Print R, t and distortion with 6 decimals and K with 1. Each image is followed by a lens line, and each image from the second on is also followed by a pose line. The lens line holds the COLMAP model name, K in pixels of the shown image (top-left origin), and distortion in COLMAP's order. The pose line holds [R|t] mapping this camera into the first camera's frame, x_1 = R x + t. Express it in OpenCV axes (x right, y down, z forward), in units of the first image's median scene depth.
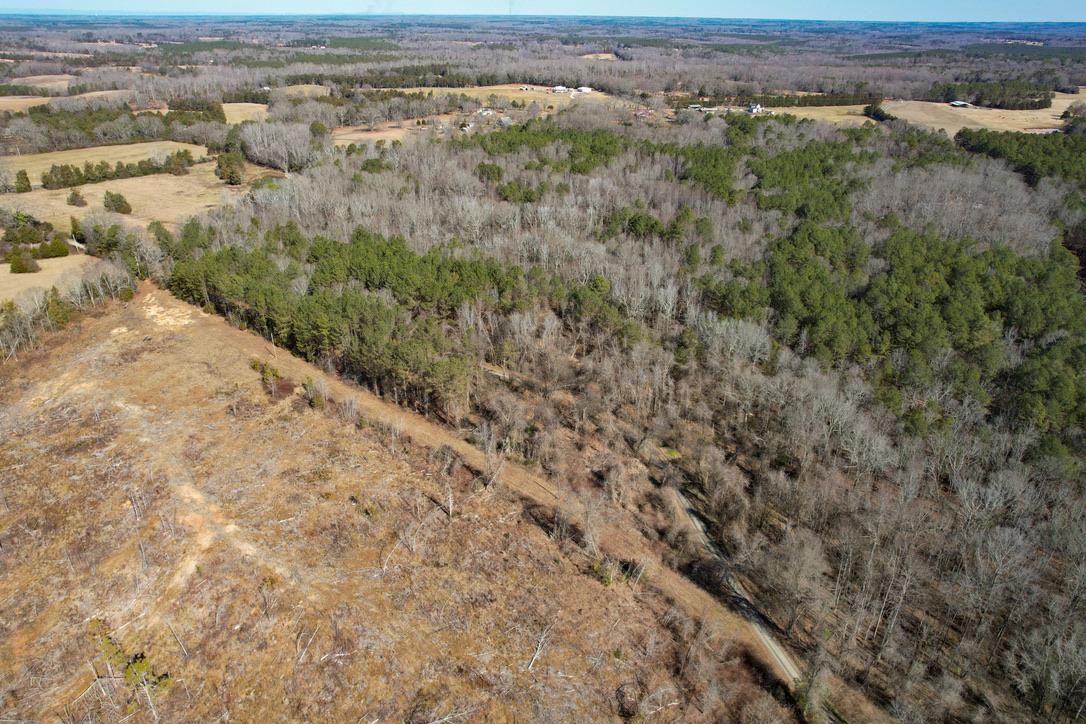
lens RADIAL K [[725.9, 0, 543.0], [0, 725.9, 362.0], [0, 0, 1]] dist [-0.083747, 0.075651]
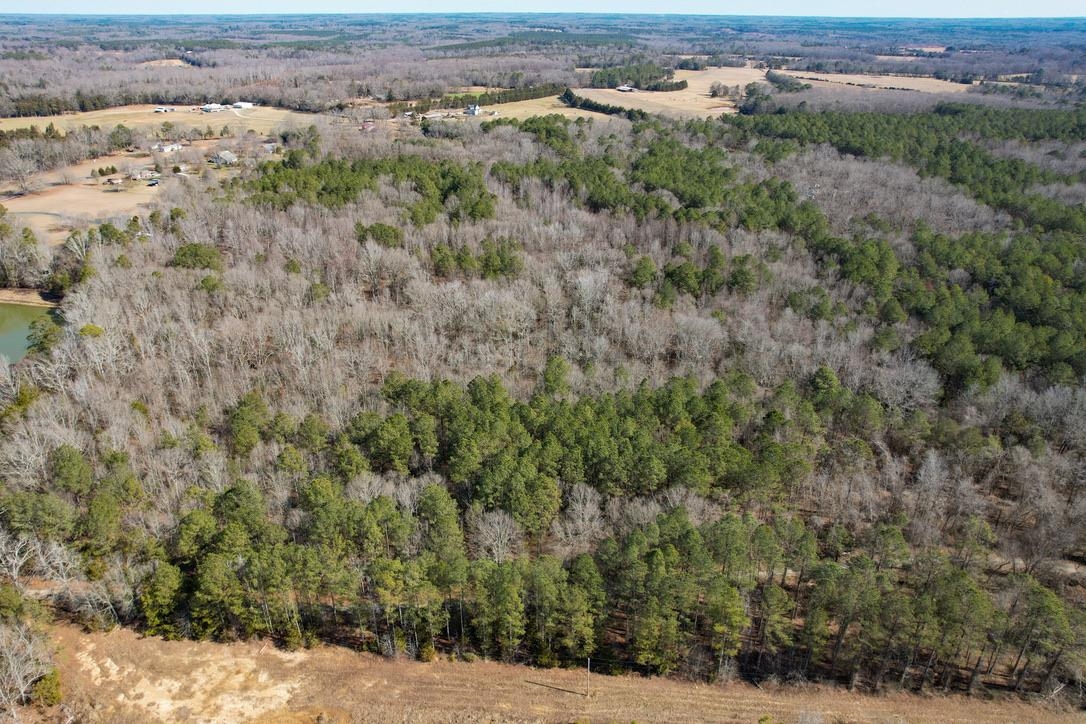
lens RADIAL K [[748.3, 0, 536.9], [0, 748.3, 356.7], [0, 0, 1]] dist [-0.089668, 0.085876]
pose [[0.829442, -0.243078, 0.502931, -0.190055], [0.248965, 0.966851, 0.056703, -0.086076], [-0.500043, 0.078181, 0.862465, 0.174991]]
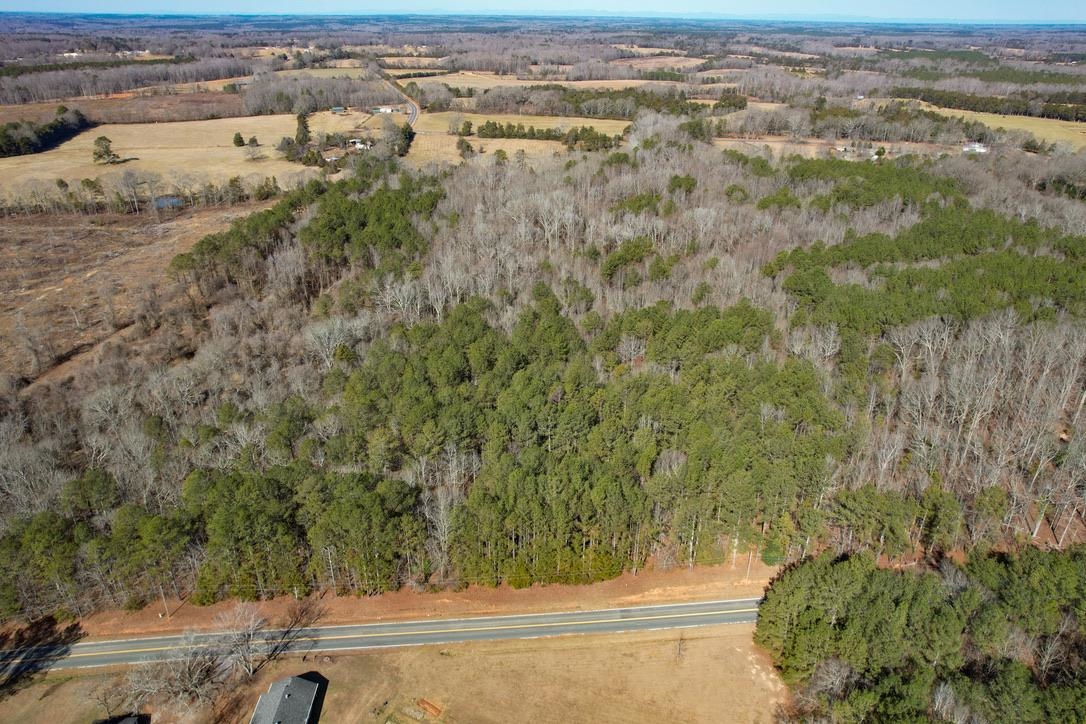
lens RADIAL K [[725.9, 0, 543.0], [0, 725.9, 362.0], [0, 0, 1]] dist [-0.083747, 0.075651]
pose [[0.516950, 0.376699, -0.768675, 0.362576], [-0.384516, 0.904463, 0.184649, -0.089488], [0.764795, 0.200113, 0.612408, 0.186059]]
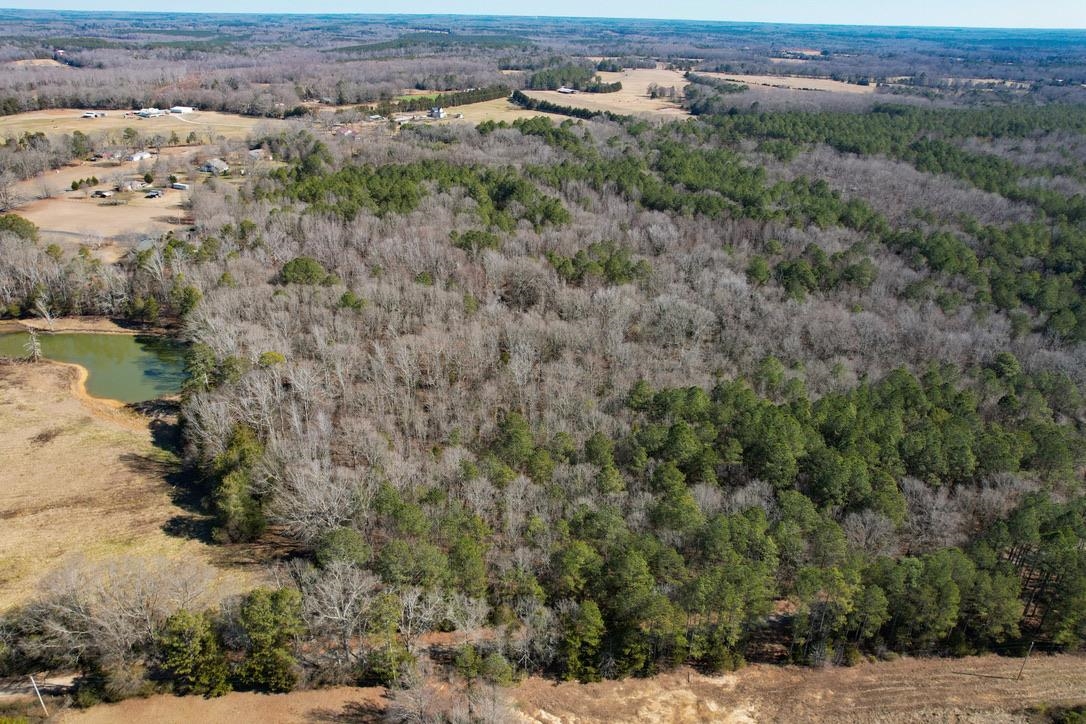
lens RADIAL K [[748.3, 0, 536.9], [0, 748.3, 356.7], [0, 0, 1]] dist [-0.089668, 0.085876]
pose [[0.726965, -0.286680, 0.623969, -0.280748], [0.292296, 0.951438, 0.096589, -0.120495], [-0.621358, 0.112167, 0.775457, 0.246070]]
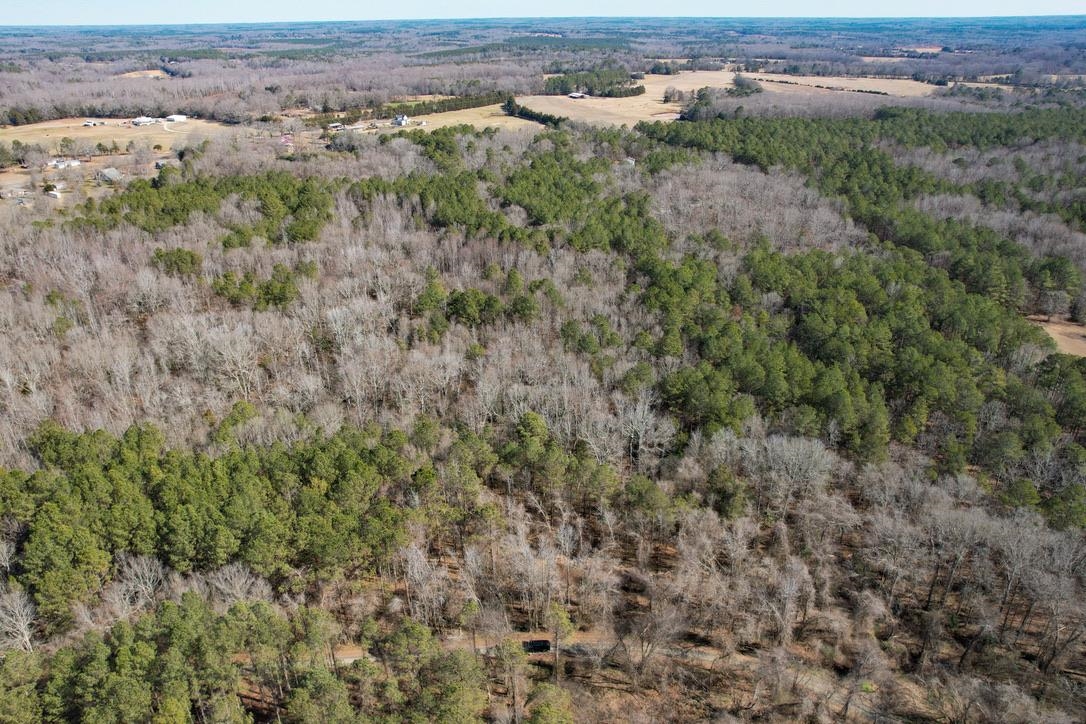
lens RADIAL K [[748.8, 0, 543.0], [0, 748.8, 362.0], [0, 0, 1]] dist [-0.086749, 0.079980]
pose [[0.837015, -0.247677, 0.487915, -0.082016], [0.254936, 0.965517, 0.052778, -0.069176], [-0.484162, 0.080211, 0.871294, 0.138721]]
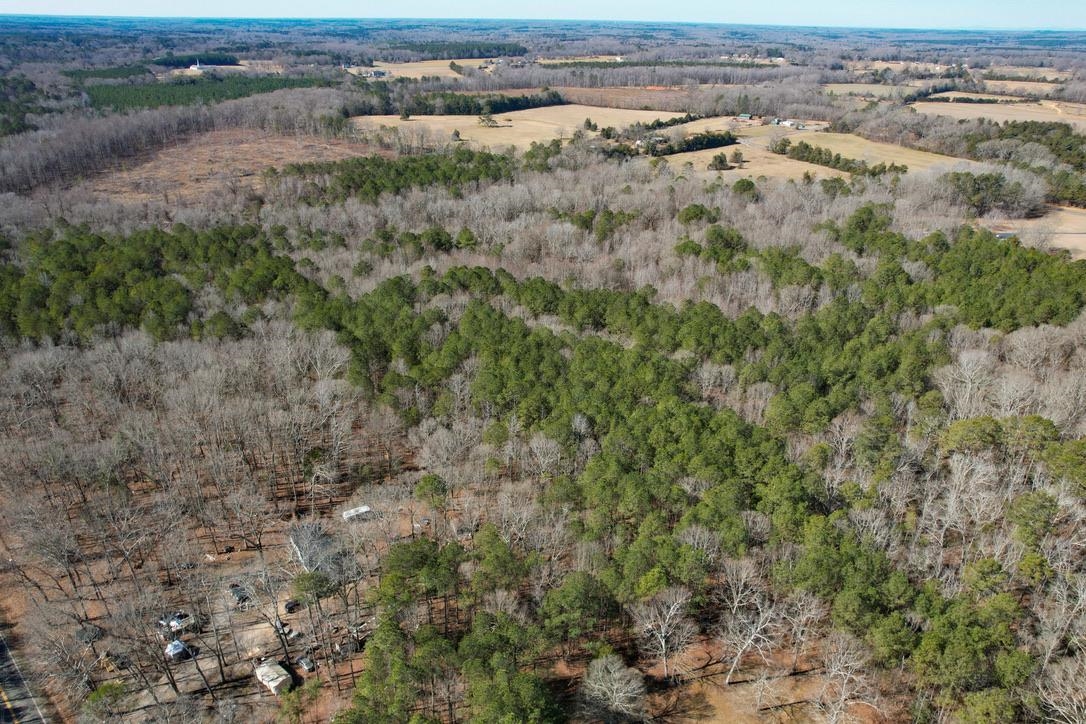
lens RADIAL K [[732.1, 0, 530.1], [0, 732.1, 366.1], [0, 0, 1]] dist [-0.078946, 0.074576]
pose [[-0.409761, 0.388746, -0.825211, 0.432126], [-0.417397, 0.724479, 0.548552, -0.288431], [0.811095, 0.569216, -0.134602, 0.590709]]
